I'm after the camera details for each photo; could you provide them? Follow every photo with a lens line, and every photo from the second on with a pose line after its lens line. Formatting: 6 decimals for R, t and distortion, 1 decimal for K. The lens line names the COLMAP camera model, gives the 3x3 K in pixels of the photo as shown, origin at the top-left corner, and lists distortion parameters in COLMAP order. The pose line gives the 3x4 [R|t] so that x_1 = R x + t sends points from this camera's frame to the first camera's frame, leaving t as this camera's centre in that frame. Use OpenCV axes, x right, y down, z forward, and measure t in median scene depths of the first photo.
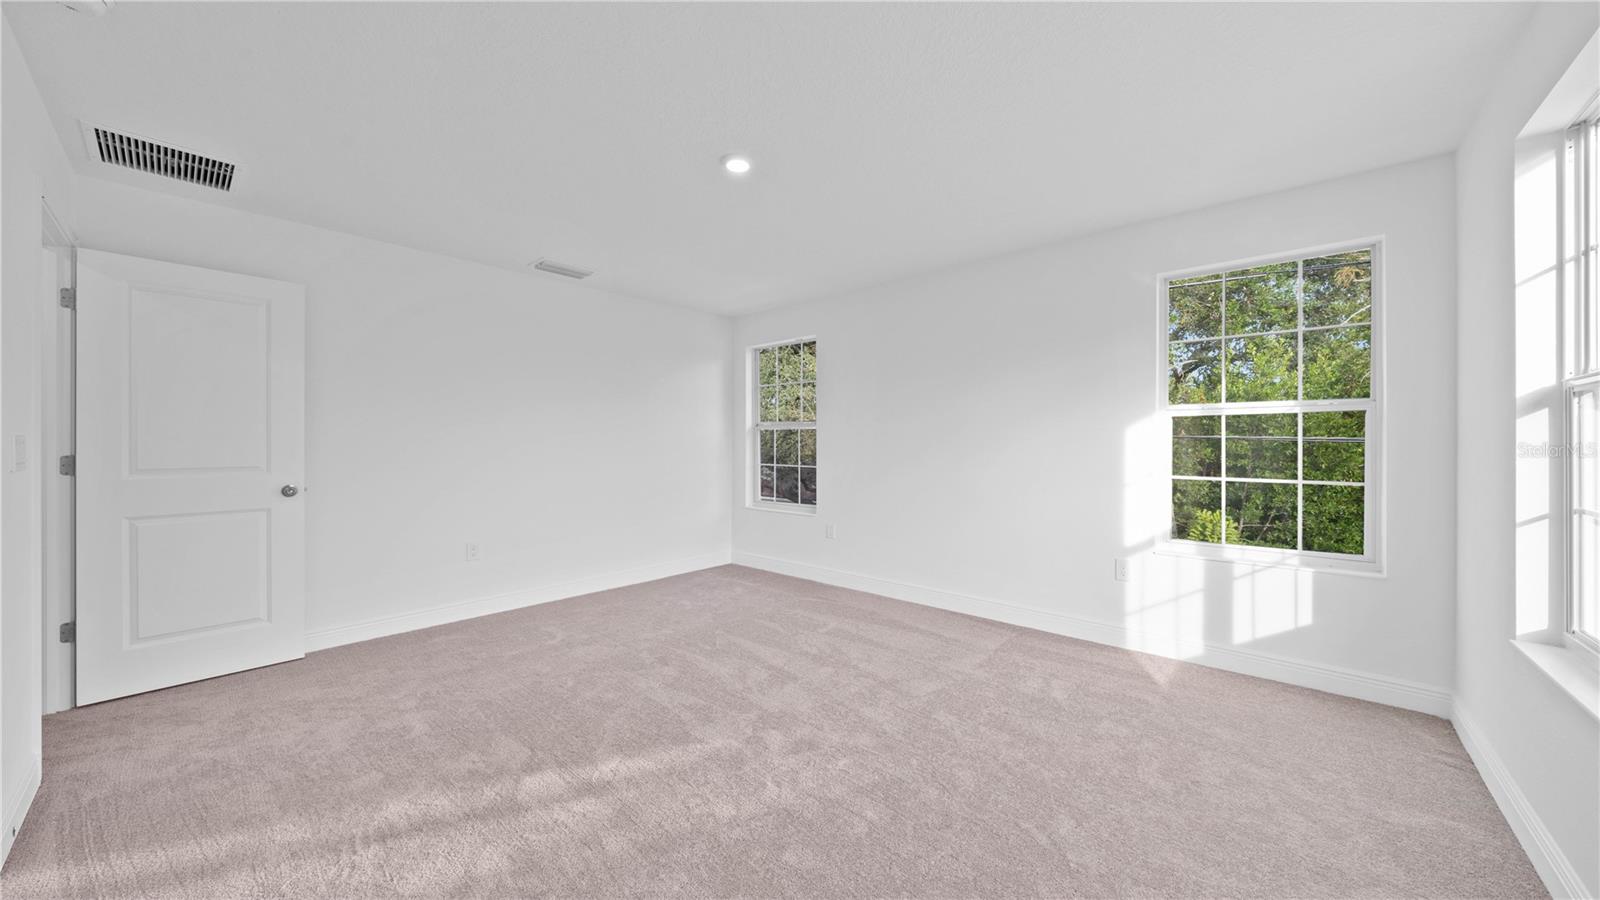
lens RADIAL K [[558.7, 0, 800.0], [0, 558.7, 450.0], [0, 0, 1]] dist [-0.001282, -0.000068]
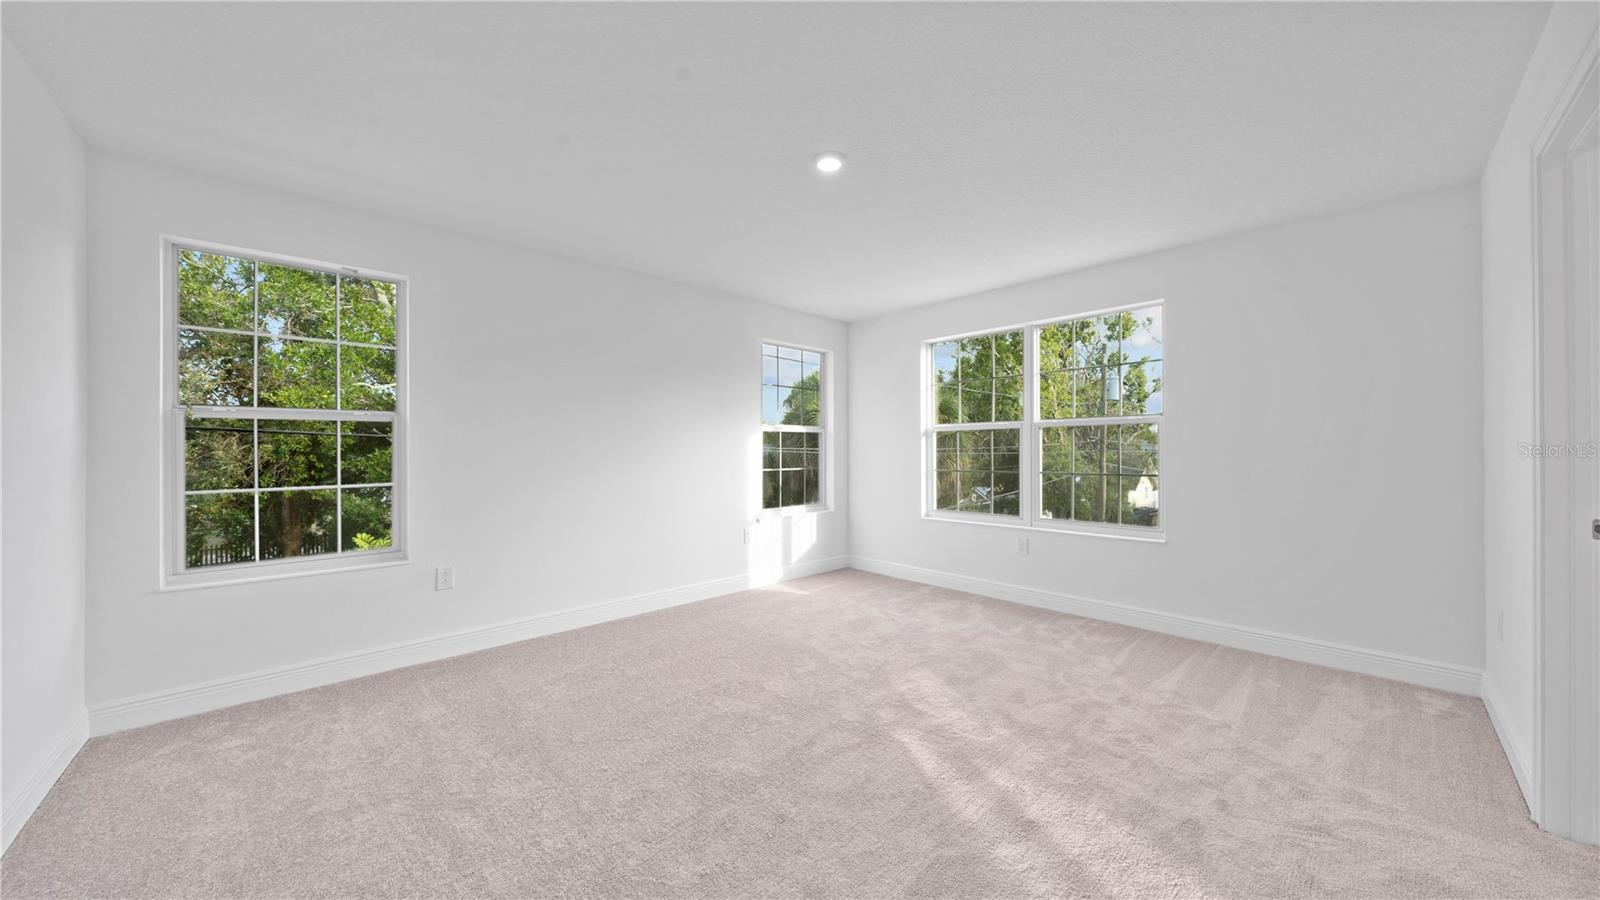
lens RADIAL K [[549.7, 0, 797.7], [0, 549.7, 448.7], [0, 0, 1]] dist [-0.004366, -0.000196]
pose [[0.117646, -0.004781, 0.993044, -0.853523], [0.018604, 0.999824, 0.002610, -0.013215], [-0.992881, 0.018168, 0.117714, 0.724507]]
